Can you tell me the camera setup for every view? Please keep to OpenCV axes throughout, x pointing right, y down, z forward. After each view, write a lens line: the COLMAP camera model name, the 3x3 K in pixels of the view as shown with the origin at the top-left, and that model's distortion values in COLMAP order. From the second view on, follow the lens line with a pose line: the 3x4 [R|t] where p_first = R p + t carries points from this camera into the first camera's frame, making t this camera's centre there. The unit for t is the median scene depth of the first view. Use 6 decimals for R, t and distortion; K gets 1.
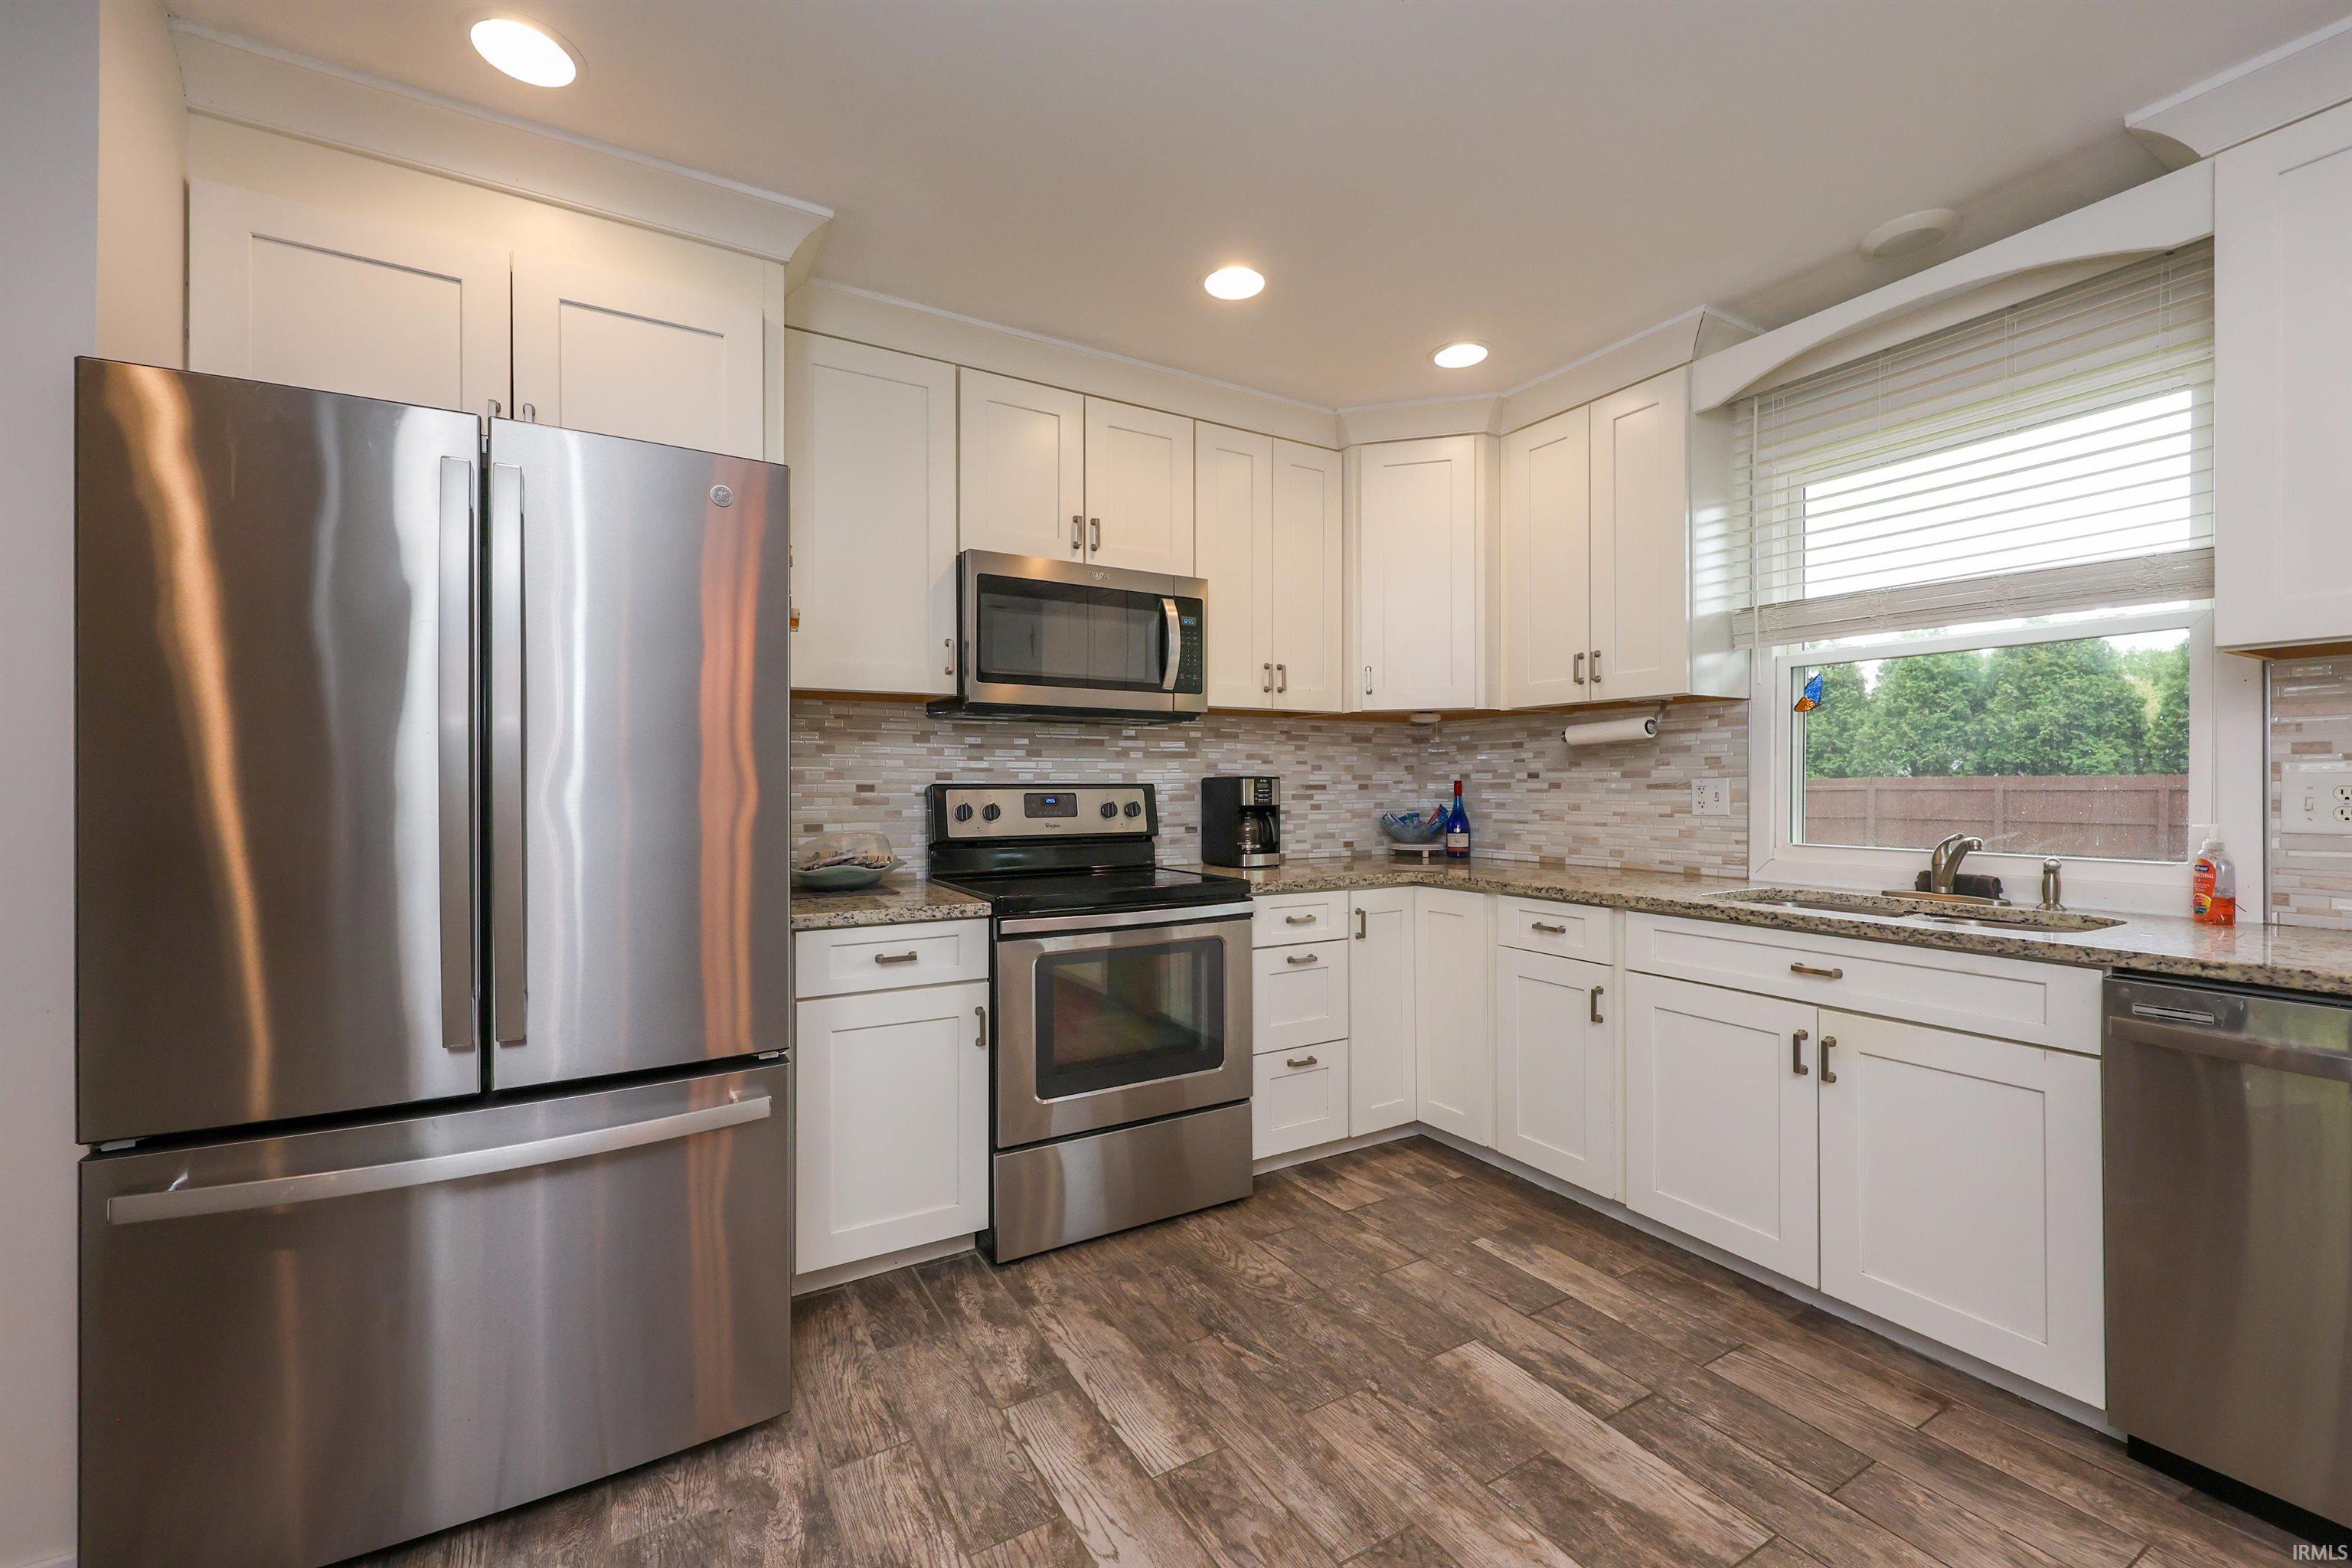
lens RADIAL K [[953.5, 0, 1176.0], [0, 953.5, 784.0], [0, 0, 1]] dist [0.000736, 0.000076]
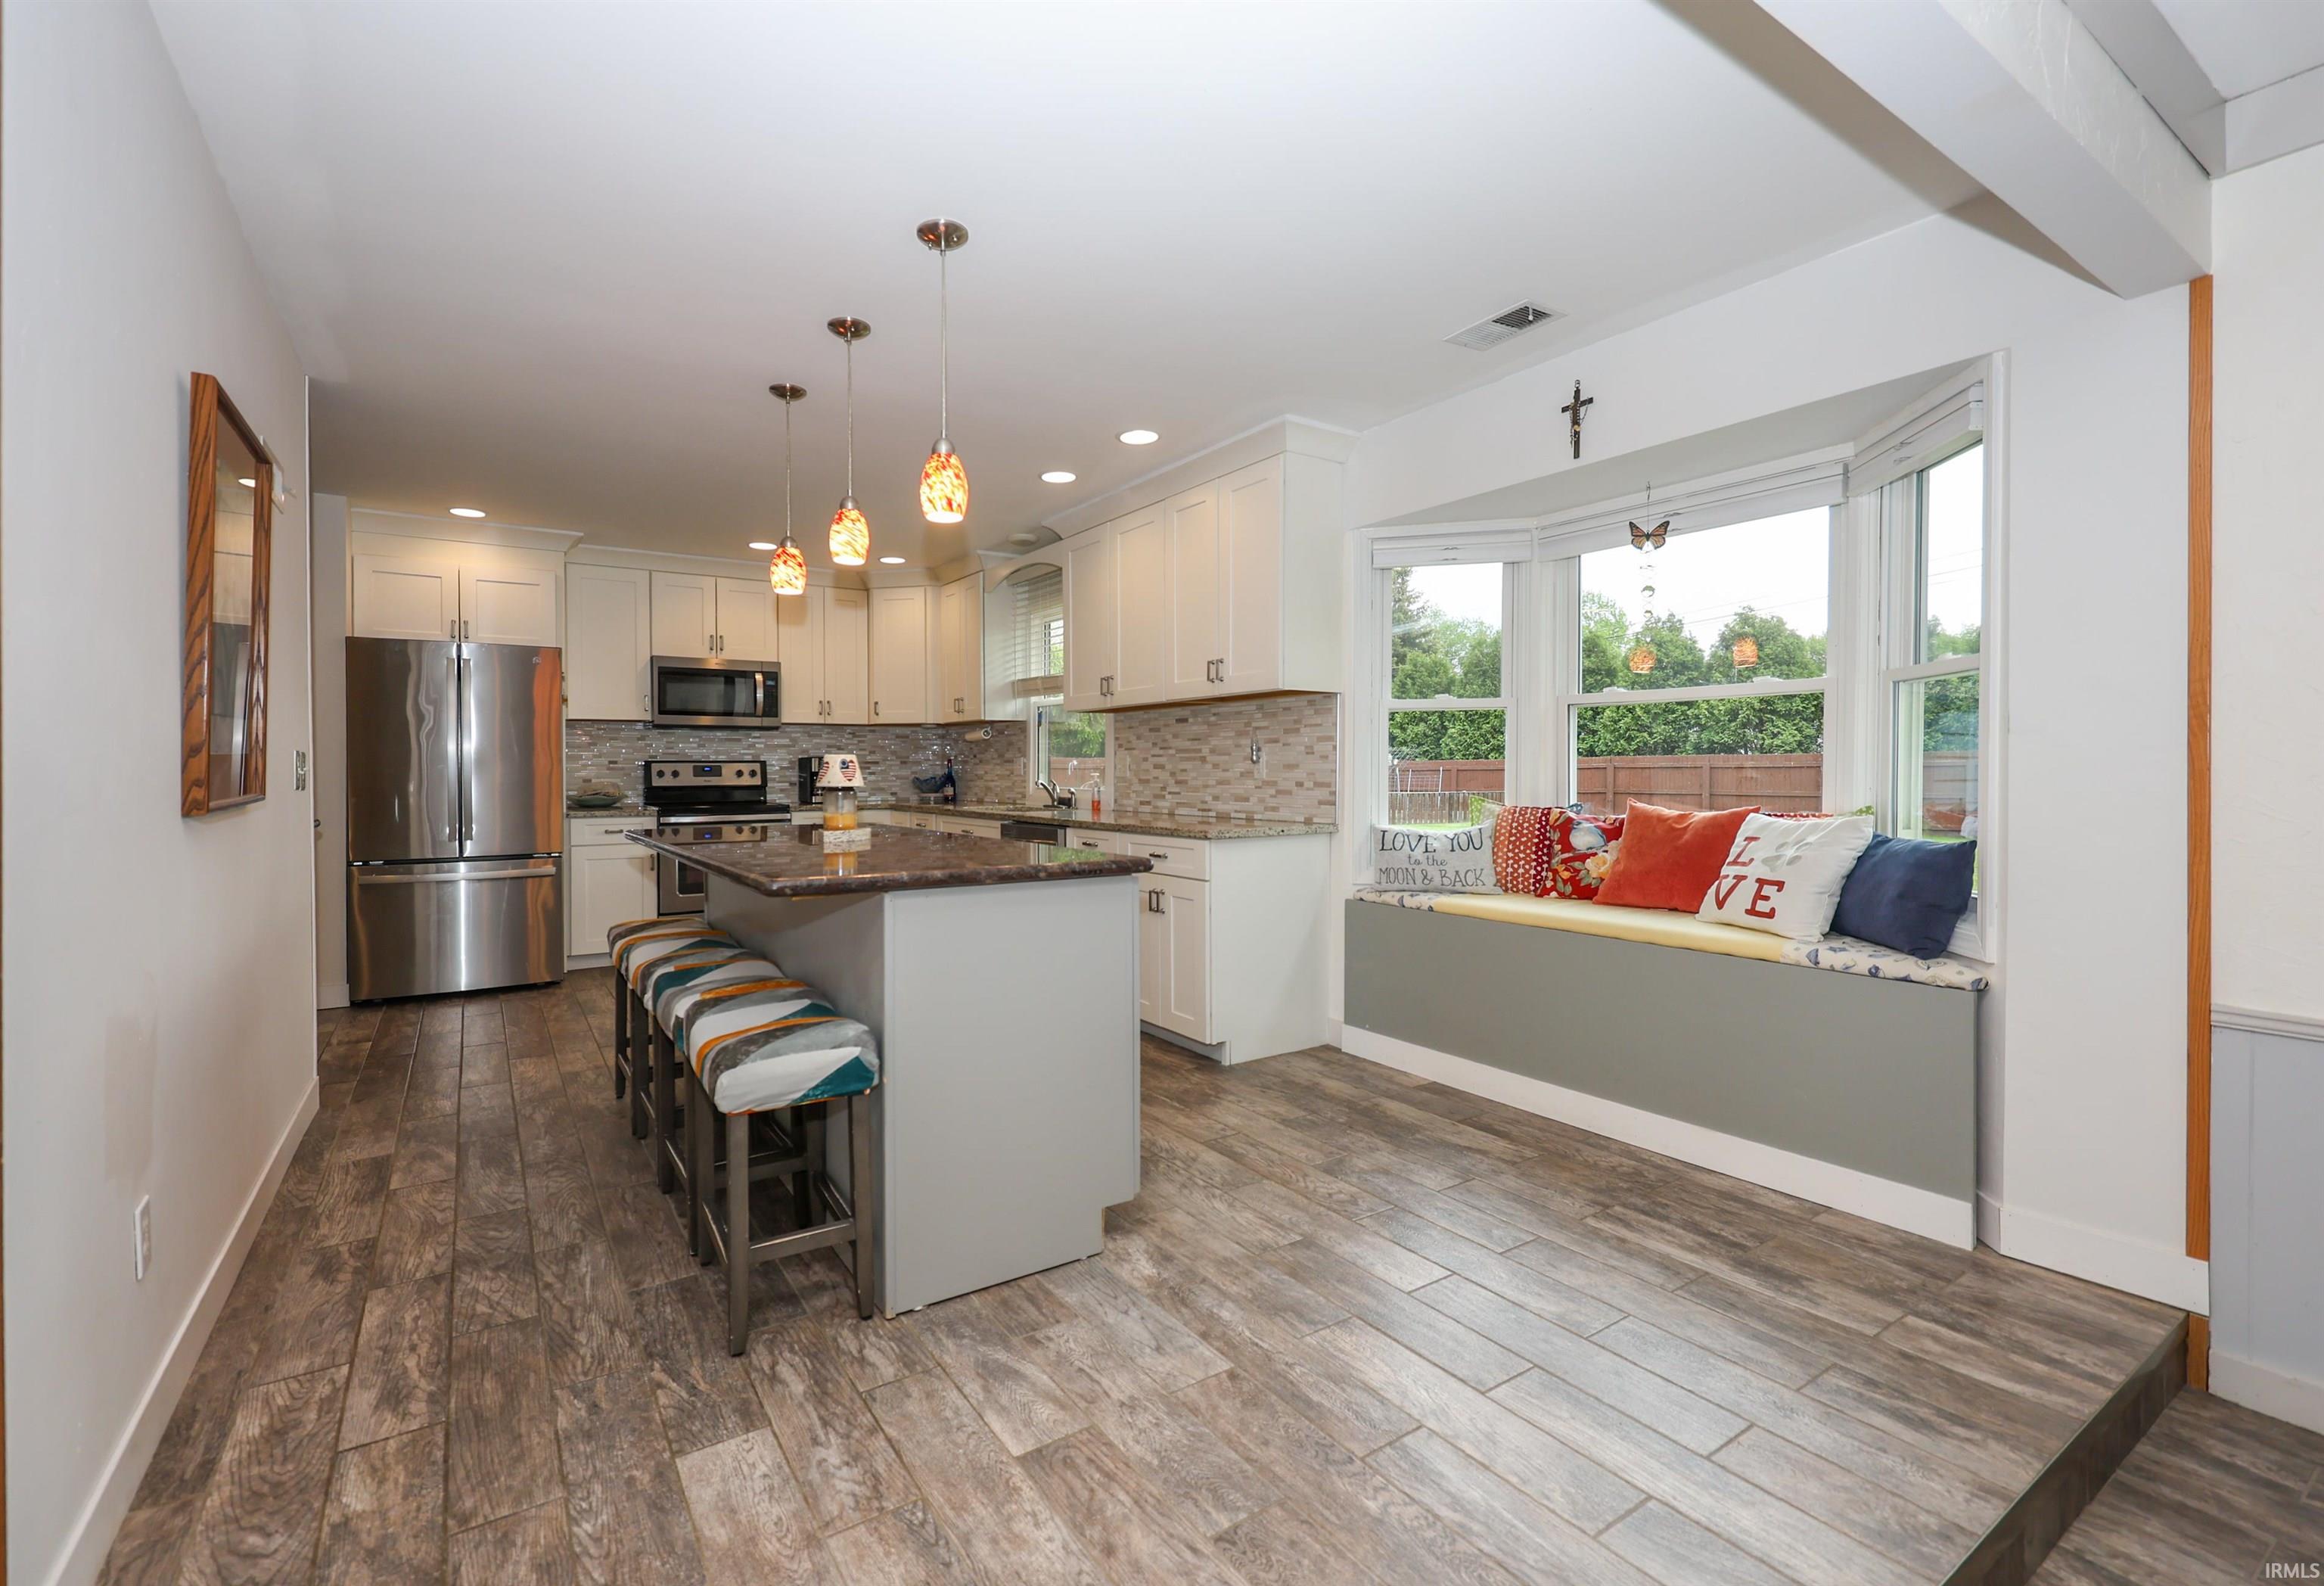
lens RADIAL K [[976.6, 0, 1062.6], [0, 976.6, 782.0], [0, 0, 1]] dist [0.014860, -0.000019]
pose [[0.999931, -0.001500, 0.011656, 0.614429], [0.001281, 0.999823, 0.018746, 0.007482], [-0.011682, -0.018729, 0.999756, -1.130794]]
